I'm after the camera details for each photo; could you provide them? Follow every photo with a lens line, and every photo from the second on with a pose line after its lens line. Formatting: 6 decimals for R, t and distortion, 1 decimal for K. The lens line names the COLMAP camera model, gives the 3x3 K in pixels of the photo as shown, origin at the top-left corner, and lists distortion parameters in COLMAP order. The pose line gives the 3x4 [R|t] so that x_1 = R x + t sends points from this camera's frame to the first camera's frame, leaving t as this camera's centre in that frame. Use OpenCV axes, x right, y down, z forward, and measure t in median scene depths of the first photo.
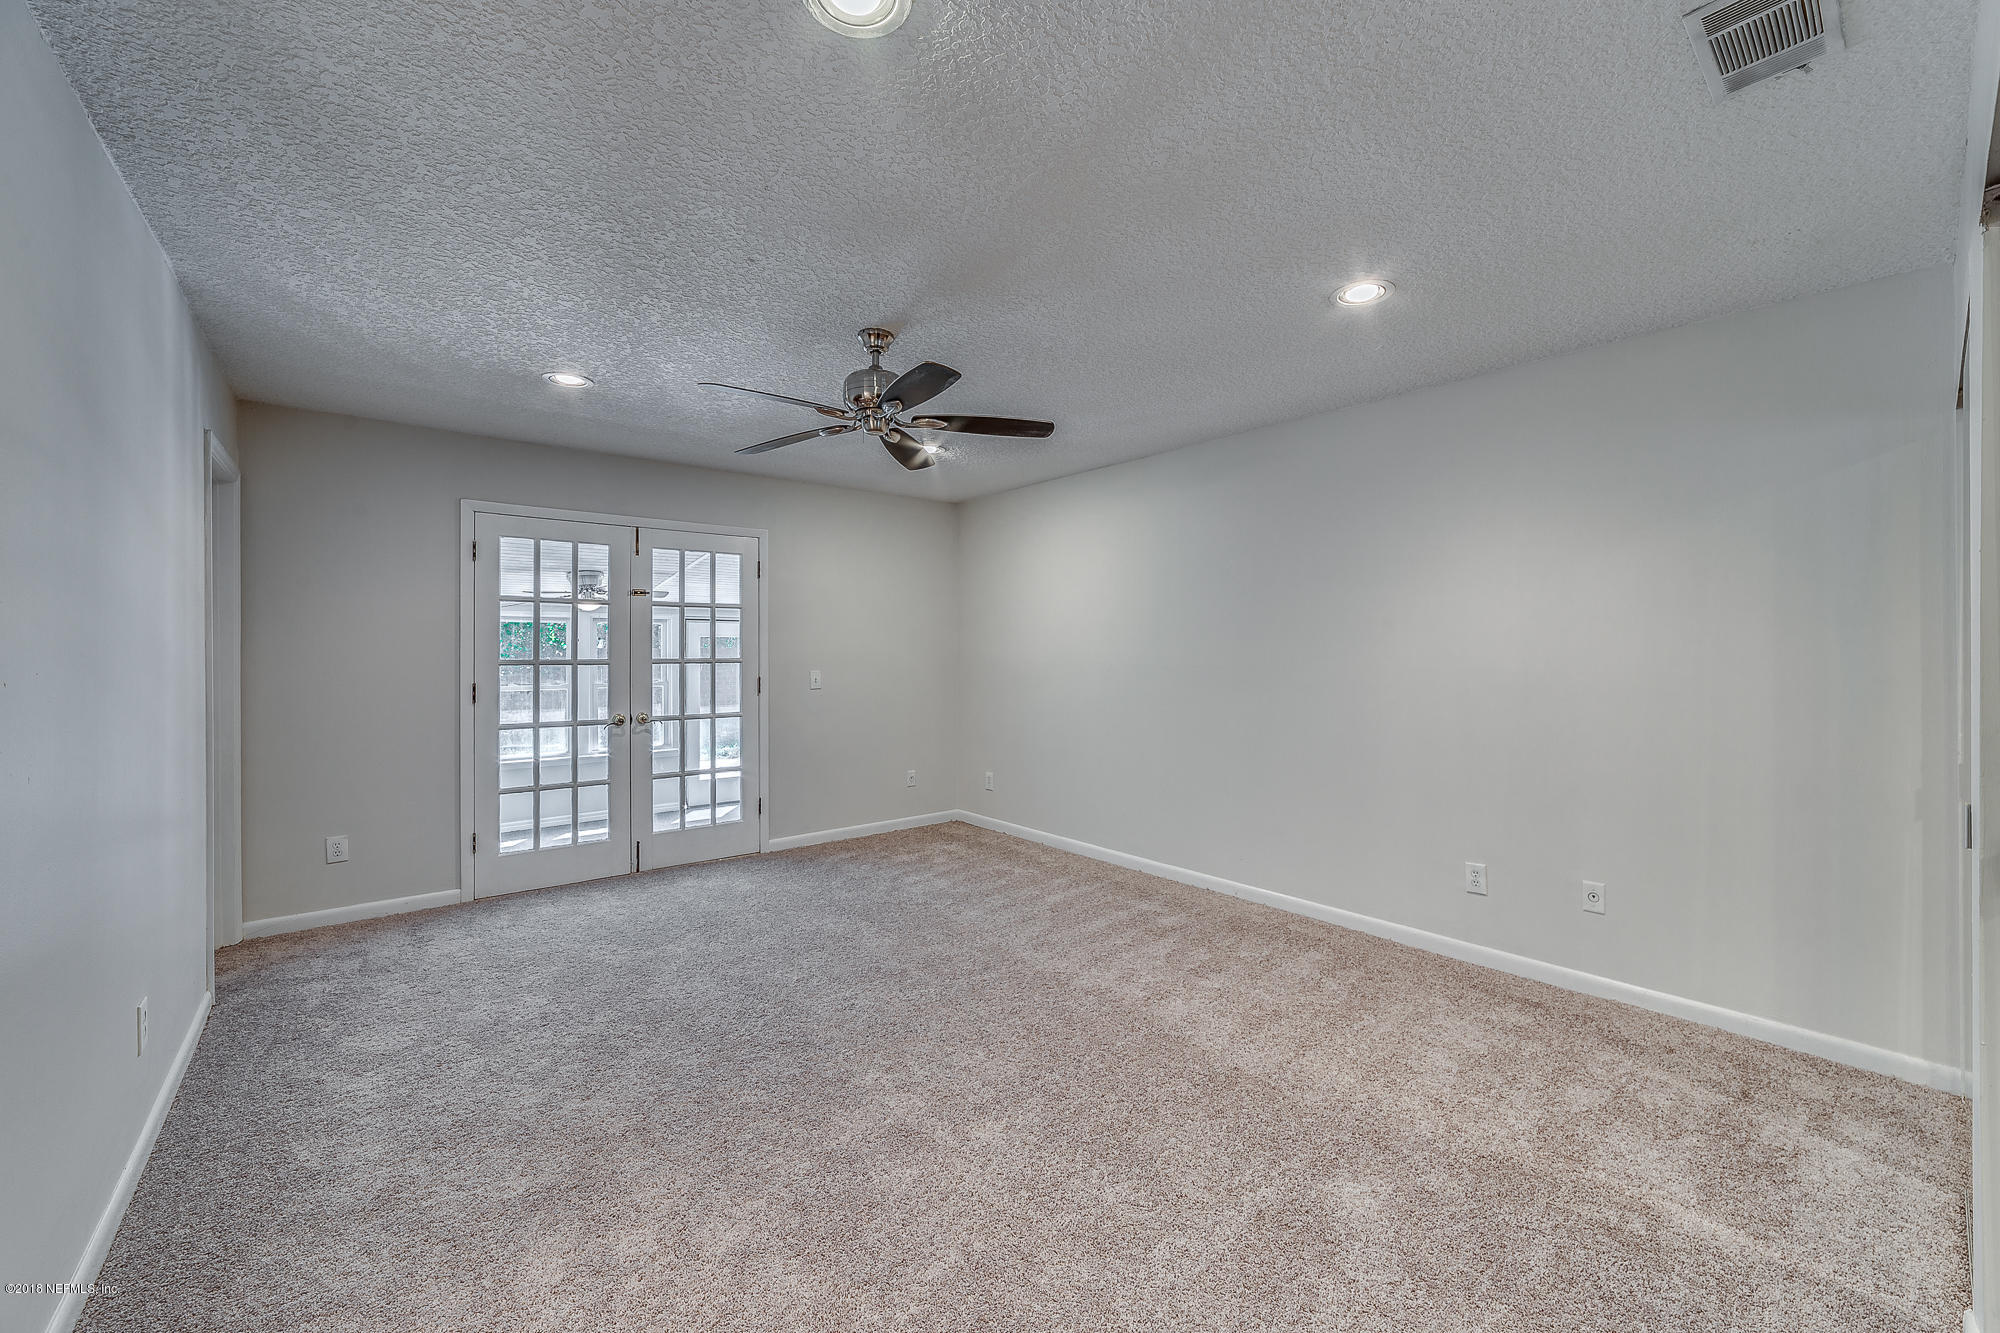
lens RADIAL K [[776.7, 0, 1033.5], [0, 776.7, 637.7], [0, 0, 1]] dist [0.000596, 0.000465]
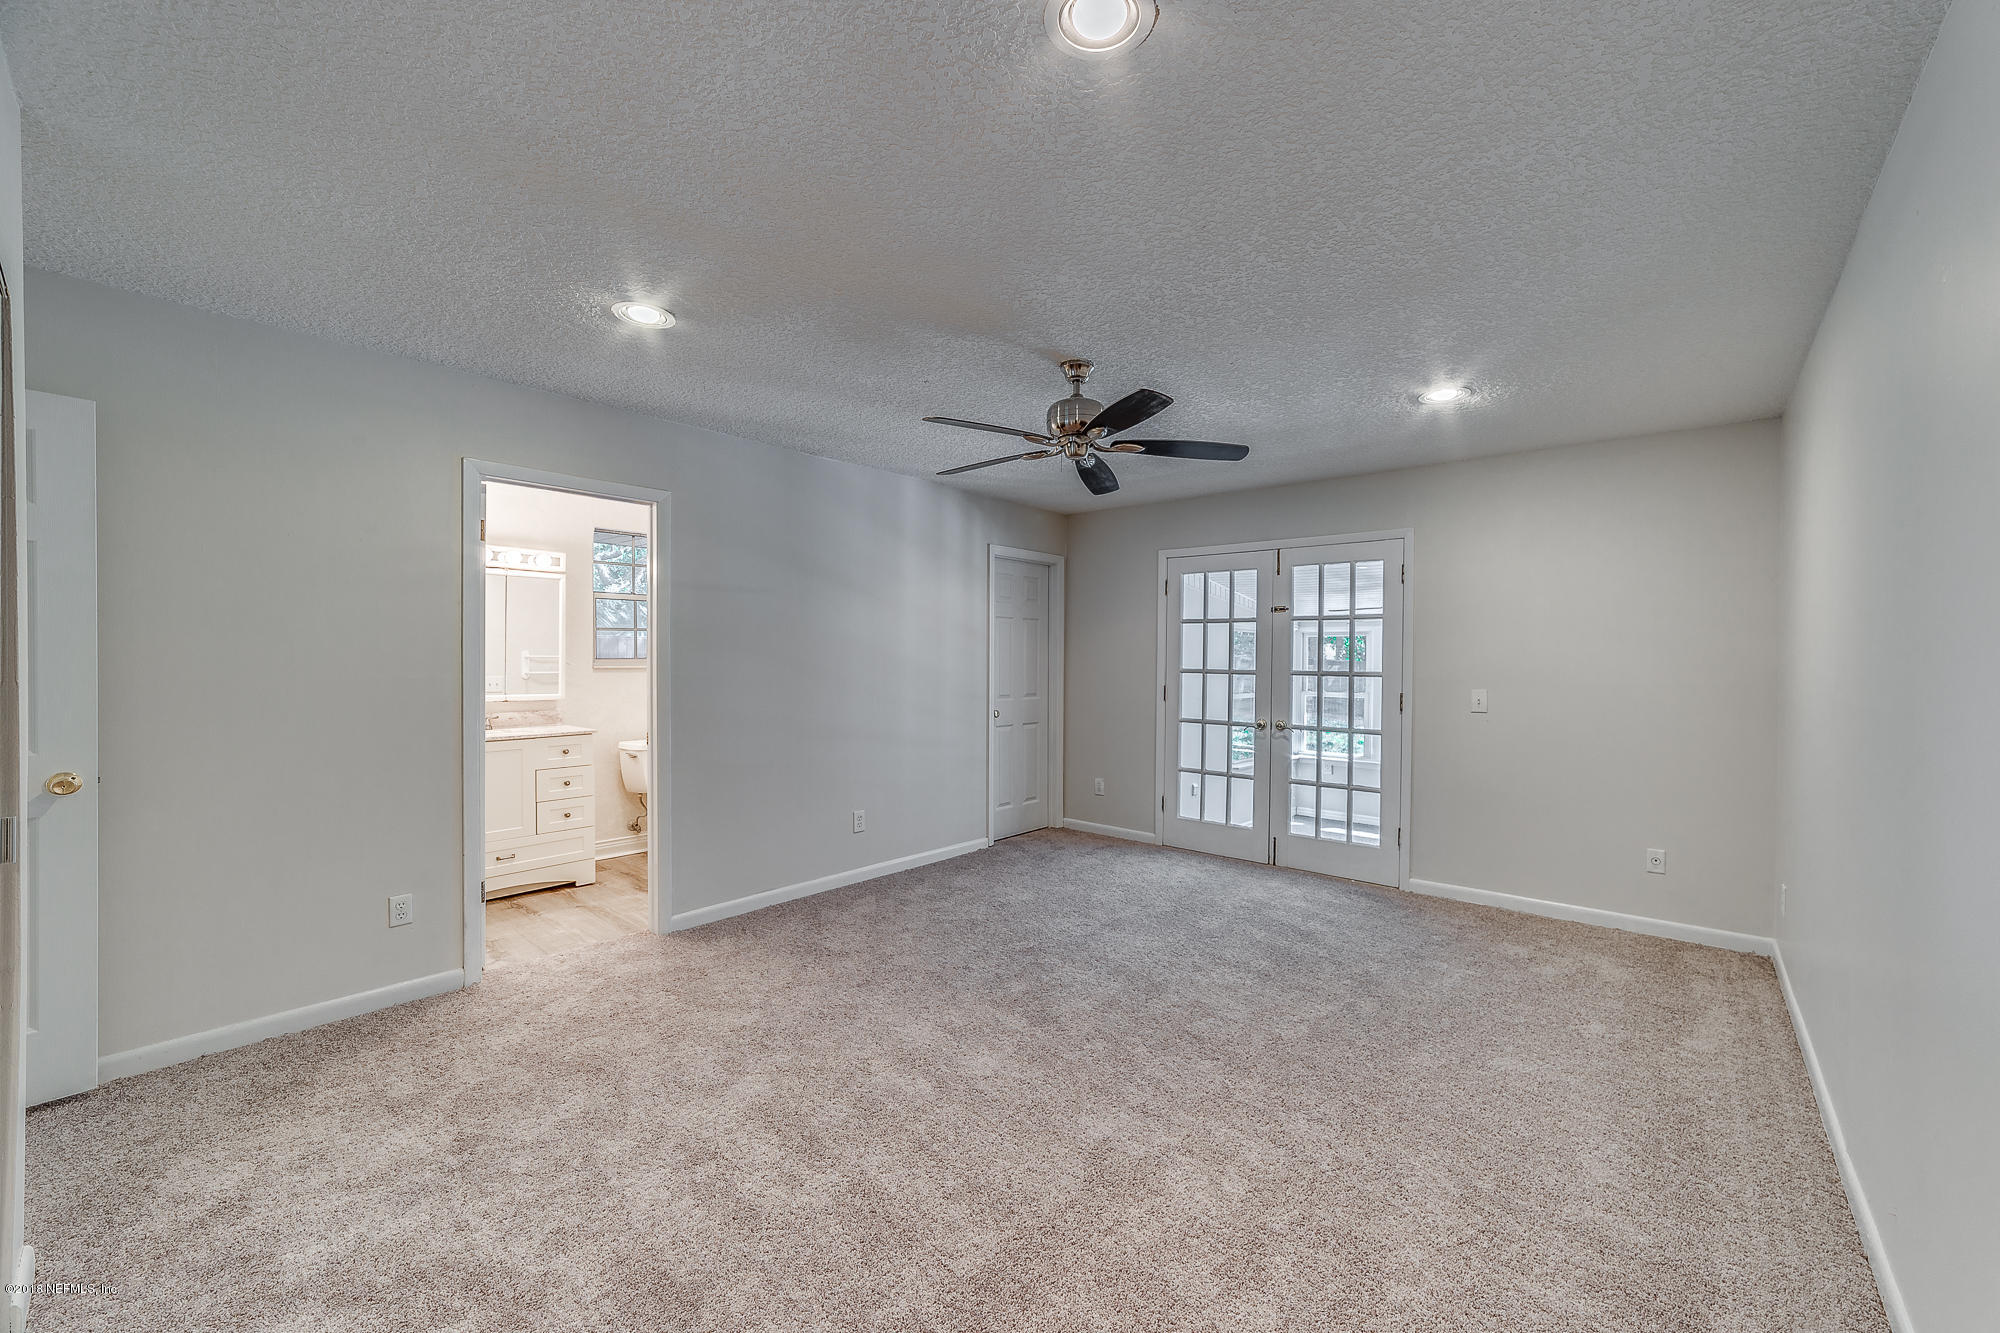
lens RADIAL K [[776.7, 0, 1002.6], [0, 776.7, 668.0], [0, 0, 1]] dist [0.000596, 0.000465]
pose [[0.174910, 0.013899, -0.984486, 0.484986], [0.006414, 0.999863, 0.015256, 0.004893], [0.984564, -0.008983, 0.174797, 0.419677]]
